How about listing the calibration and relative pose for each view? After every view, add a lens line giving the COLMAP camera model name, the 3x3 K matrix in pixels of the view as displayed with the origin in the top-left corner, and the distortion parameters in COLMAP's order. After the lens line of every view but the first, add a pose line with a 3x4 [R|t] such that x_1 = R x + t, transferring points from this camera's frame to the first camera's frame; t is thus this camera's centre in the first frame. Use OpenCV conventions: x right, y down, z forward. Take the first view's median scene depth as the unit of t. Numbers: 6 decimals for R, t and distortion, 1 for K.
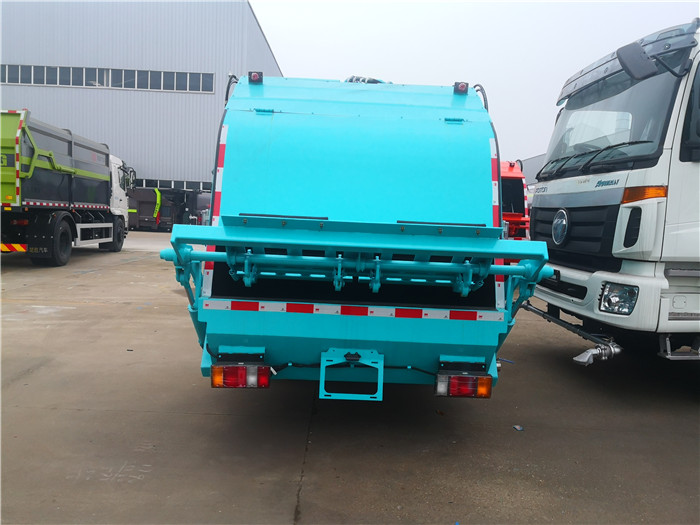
lens RADIAL K [[577.5, 0, 336.8], [0, 577.5, 262.0], [0, 0, 1]] dist [0.004470, -0.013575]
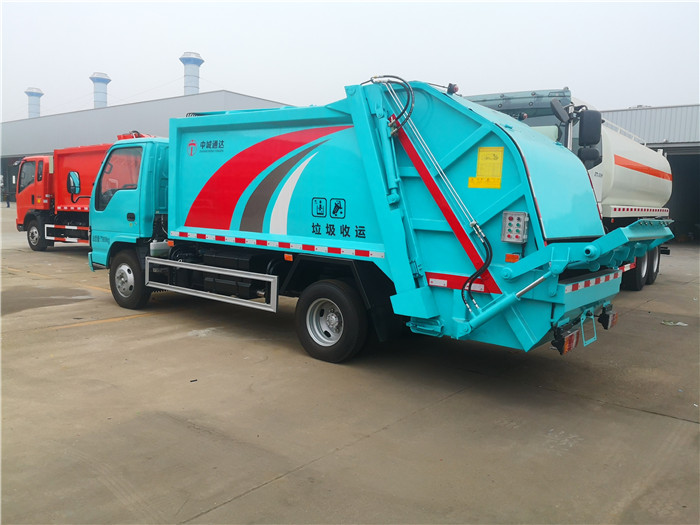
lens RADIAL K [[577.5, 0, 336.8], [0, 577.5, 262.0], [0, 0, 1]] dist [0.004470, -0.013575]
pose [[0.644177, -0.104540, 0.757698, -1.137295], [0.059318, 0.994460, 0.086776, -0.105611], [-0.762573, -0.010954, 0.646810, 0.411036]]
